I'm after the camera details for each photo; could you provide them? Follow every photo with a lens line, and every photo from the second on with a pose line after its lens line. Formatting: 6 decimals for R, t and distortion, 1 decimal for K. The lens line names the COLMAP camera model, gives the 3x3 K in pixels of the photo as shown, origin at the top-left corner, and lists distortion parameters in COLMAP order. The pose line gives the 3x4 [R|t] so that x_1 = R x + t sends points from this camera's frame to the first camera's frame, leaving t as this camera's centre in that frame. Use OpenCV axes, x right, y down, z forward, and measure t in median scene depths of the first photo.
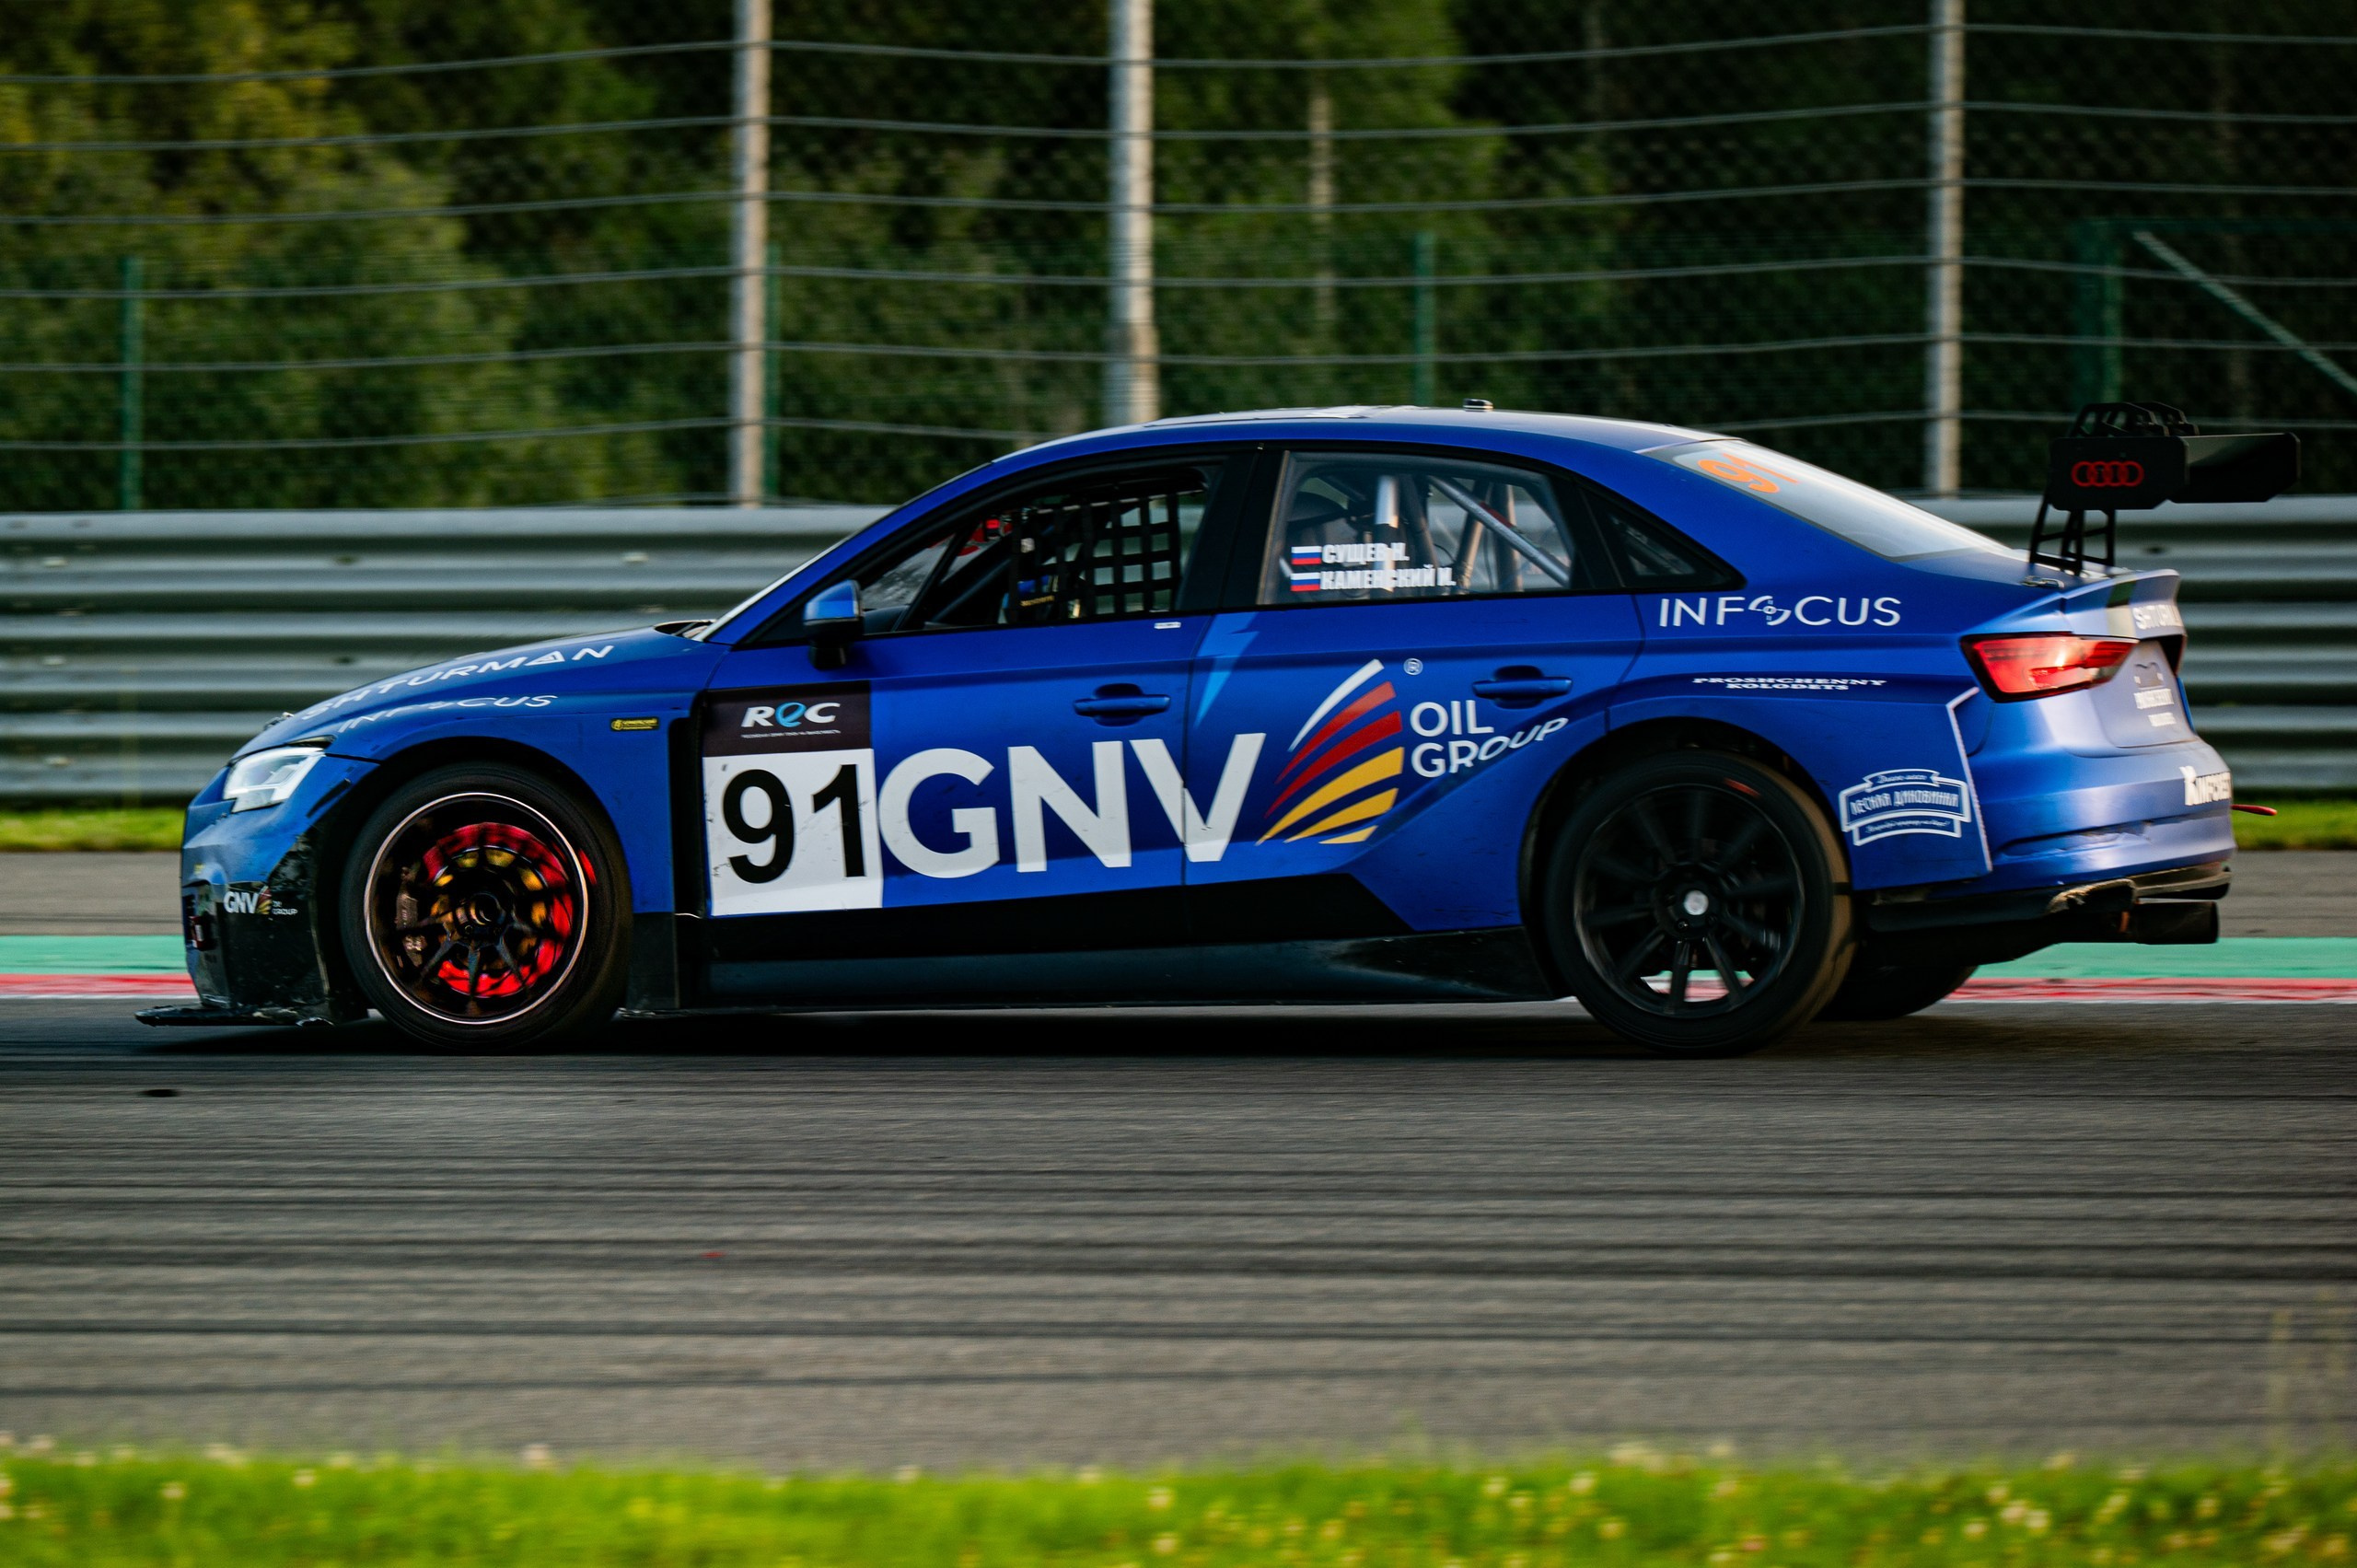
lens RADIAL K [[17093.4, 0, 1167.7], [0, 17093.4, 786.2], [0, 0, 1]] dist [0.053658, 0.000000]
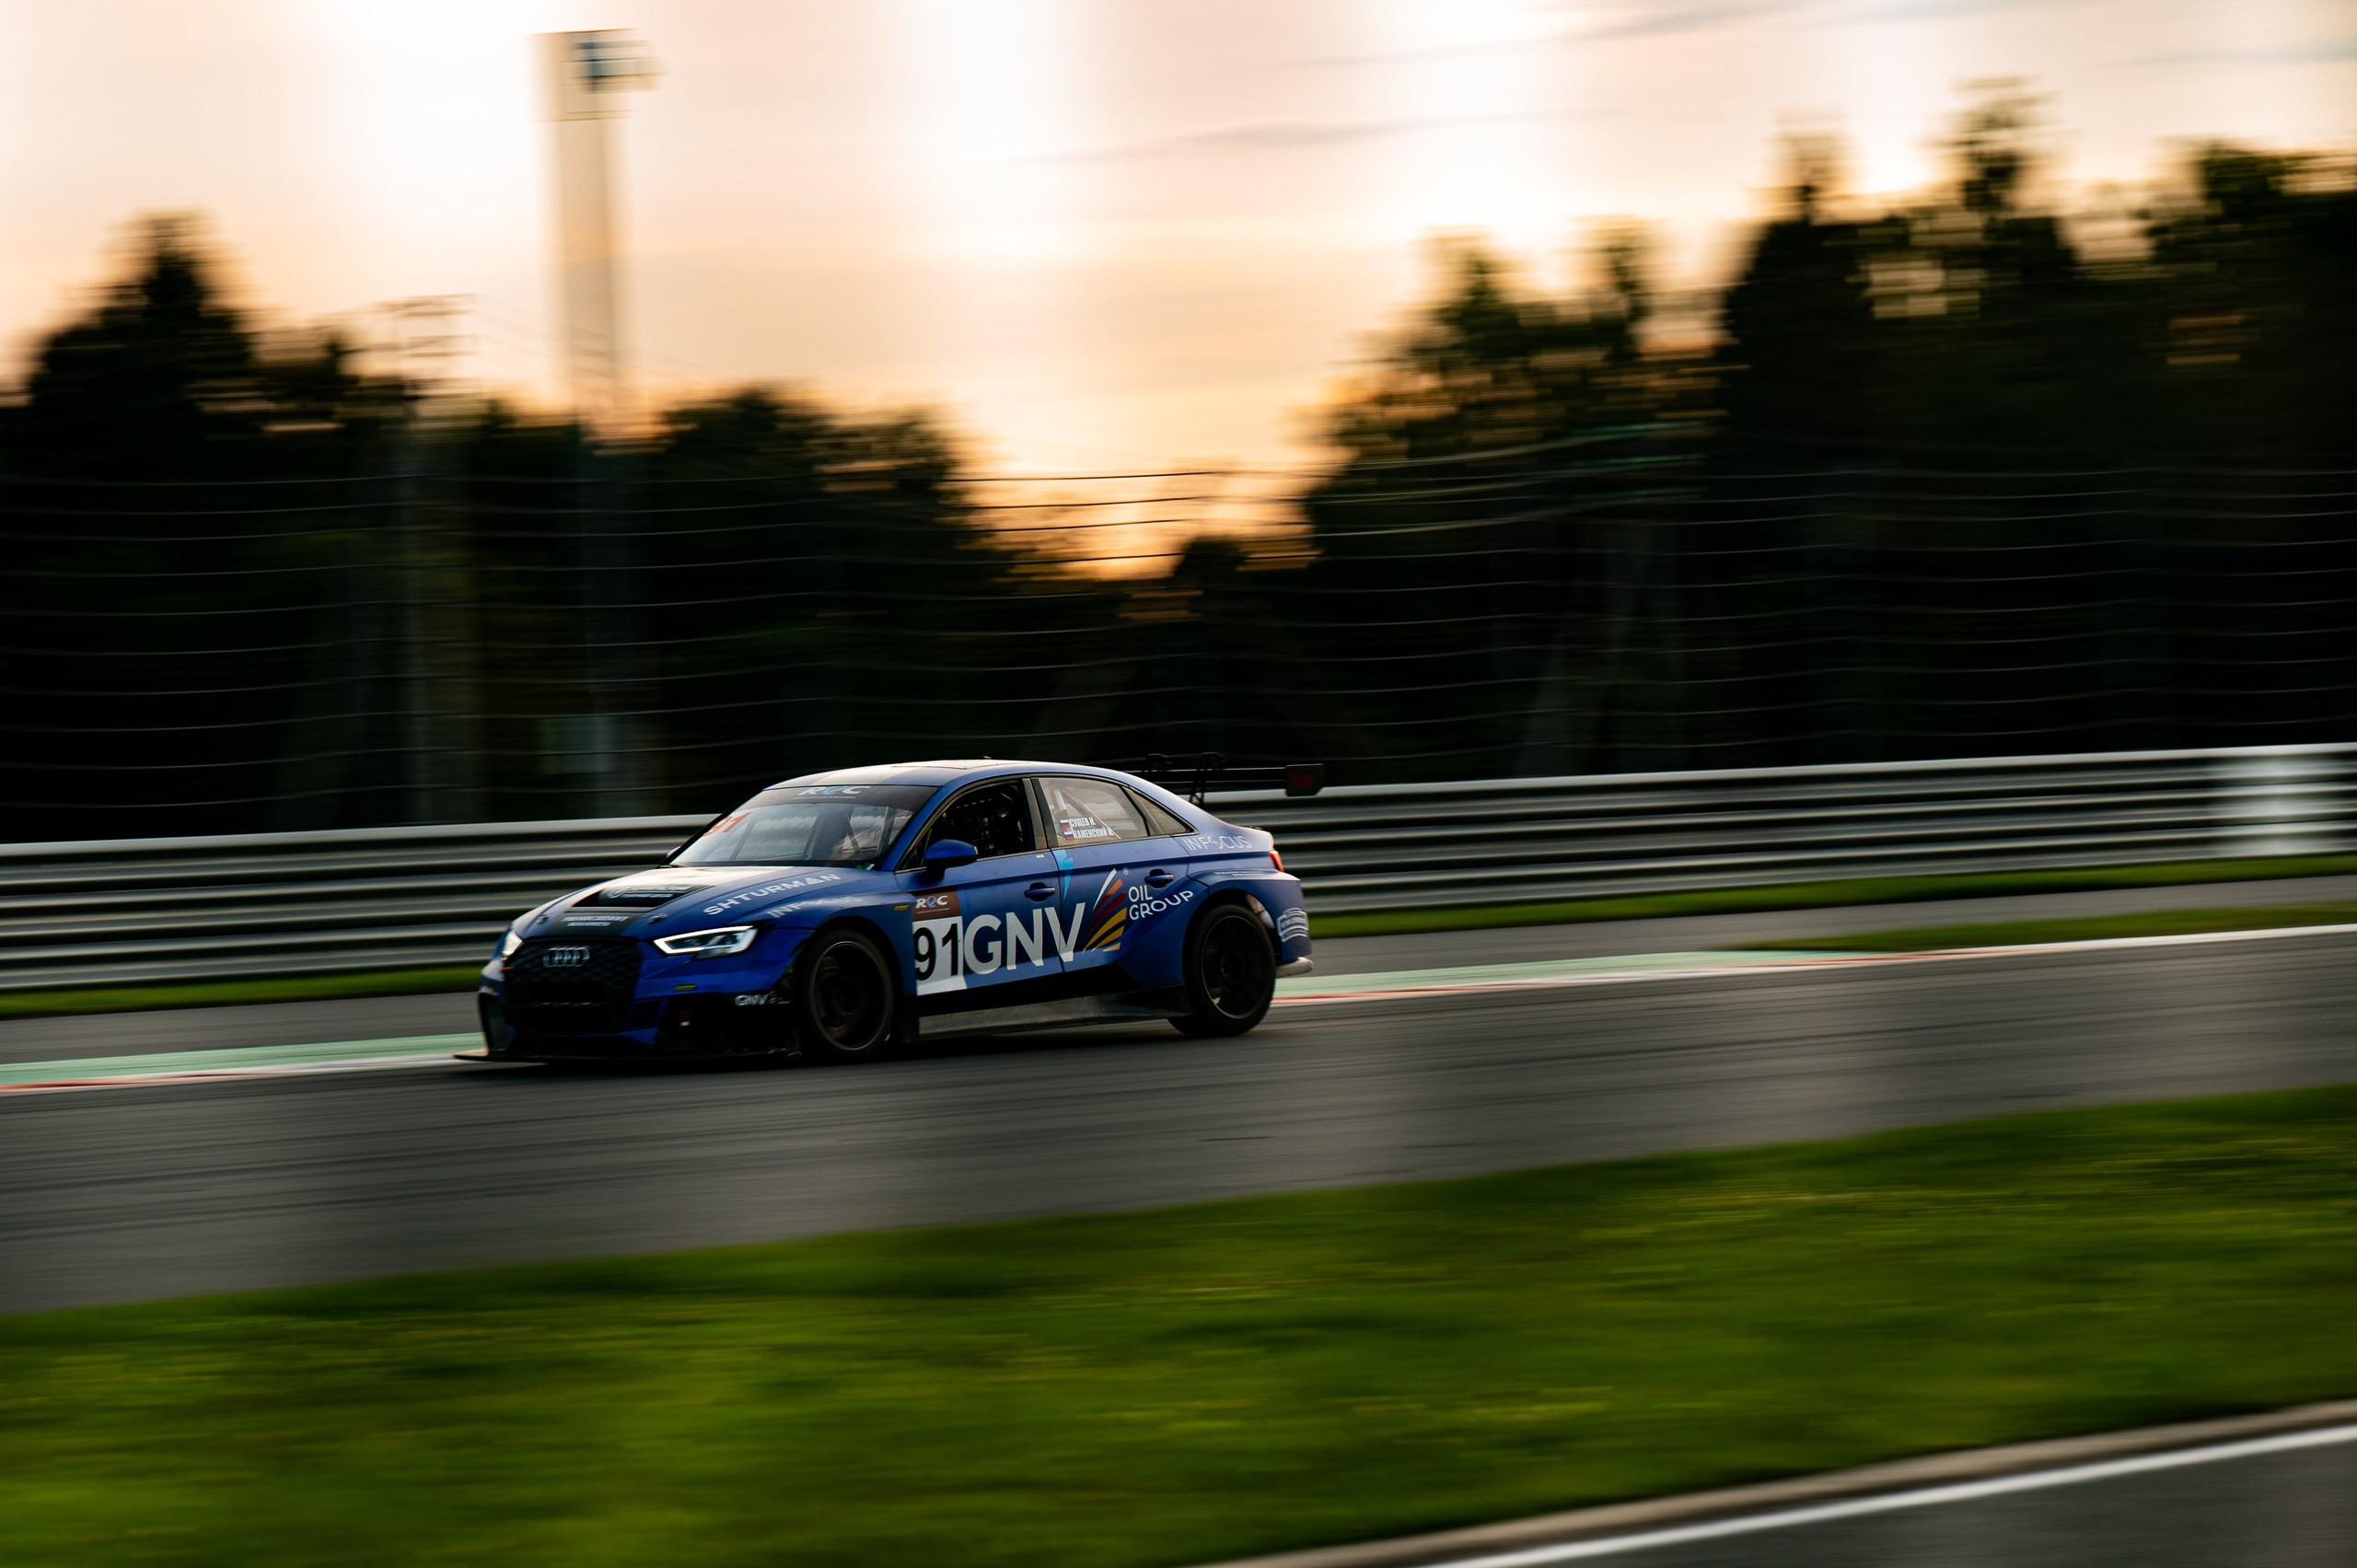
lens RADIAL K [[10325.2, 0, 1189.2], [0, 10325.2, 766.1], [0, 0, 1]] dist [0.361216, 0.000000]
pose [[0.451854, -0.011148, 0.892022, -1.186169], [0.055034, 0.998366, -0.015401, 0.000599], [-0.890393, 0.056050, 0.451729, 0.376742]]
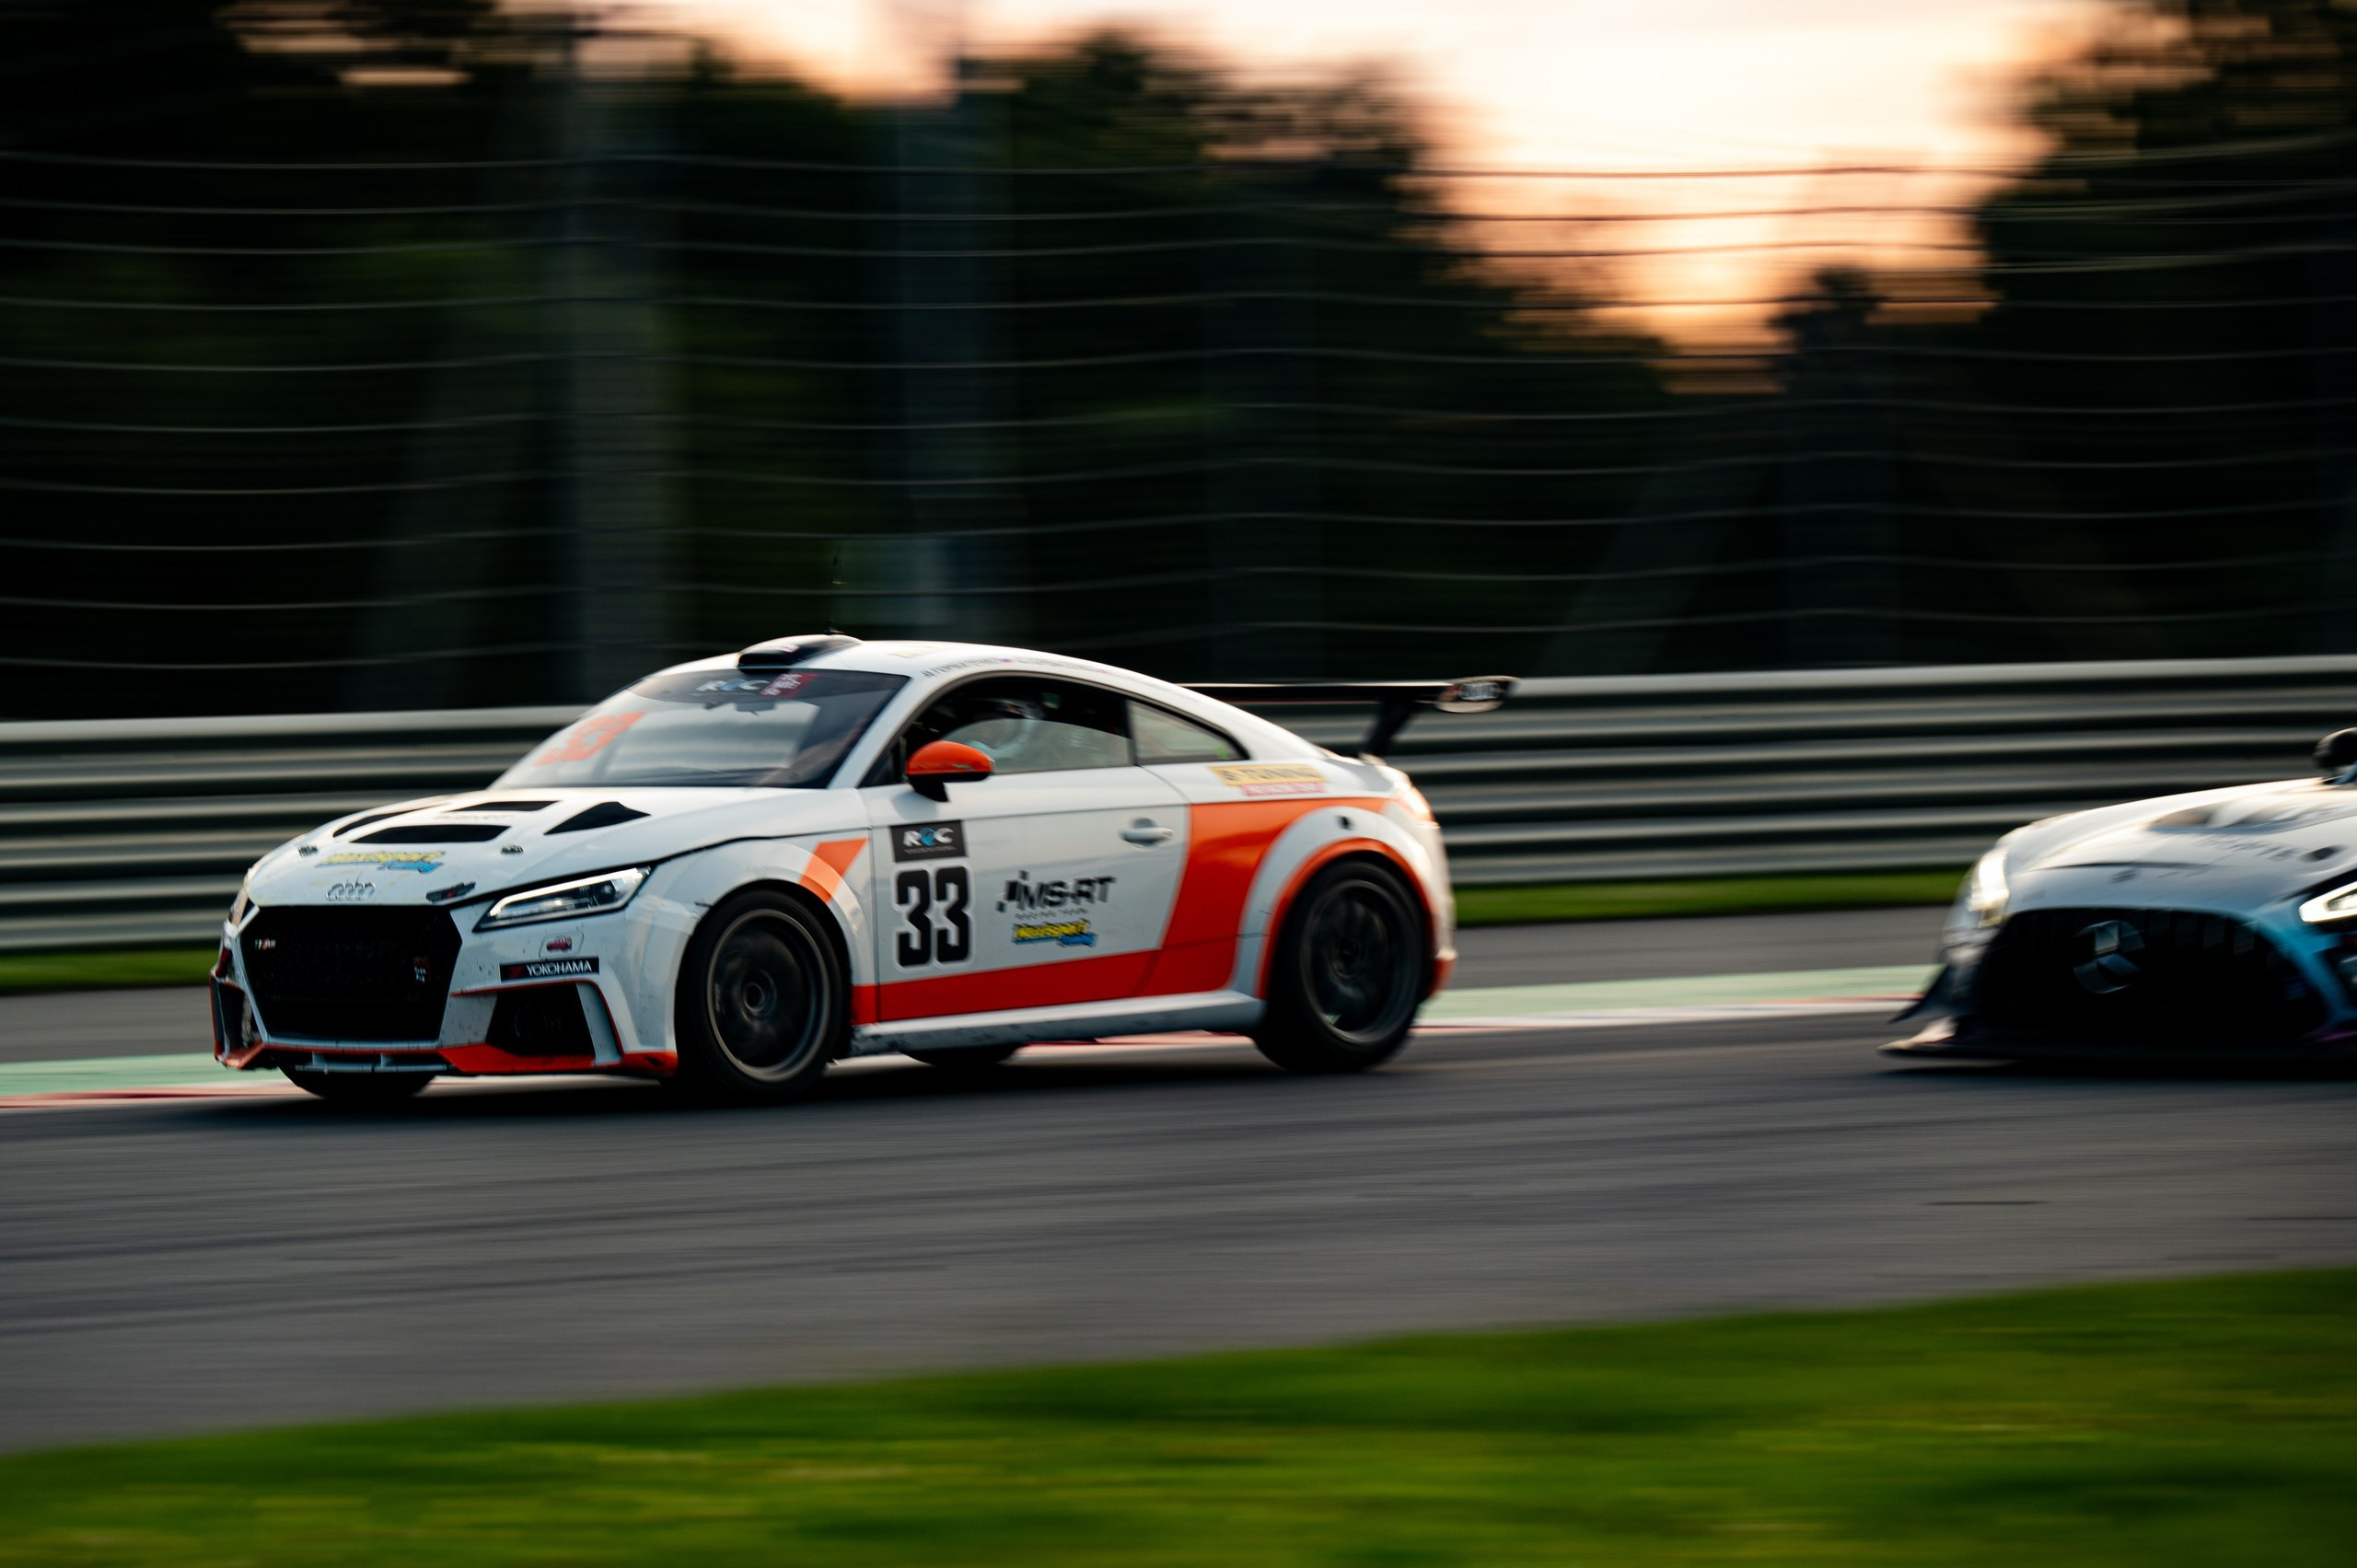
lens RADIAL K [[17093.4, 0, 1171.8], [0, 17093.4, 794.3], [0, 0, 1]] dist [0.053658, 0.000000]
pose [[0.457870, -0.012764, 0.888927, -1.195547], [0.040536, 0.999157, -0.006532, 0.000632], [-0.888094, 0.039024, 0.458002, 0.377151]]
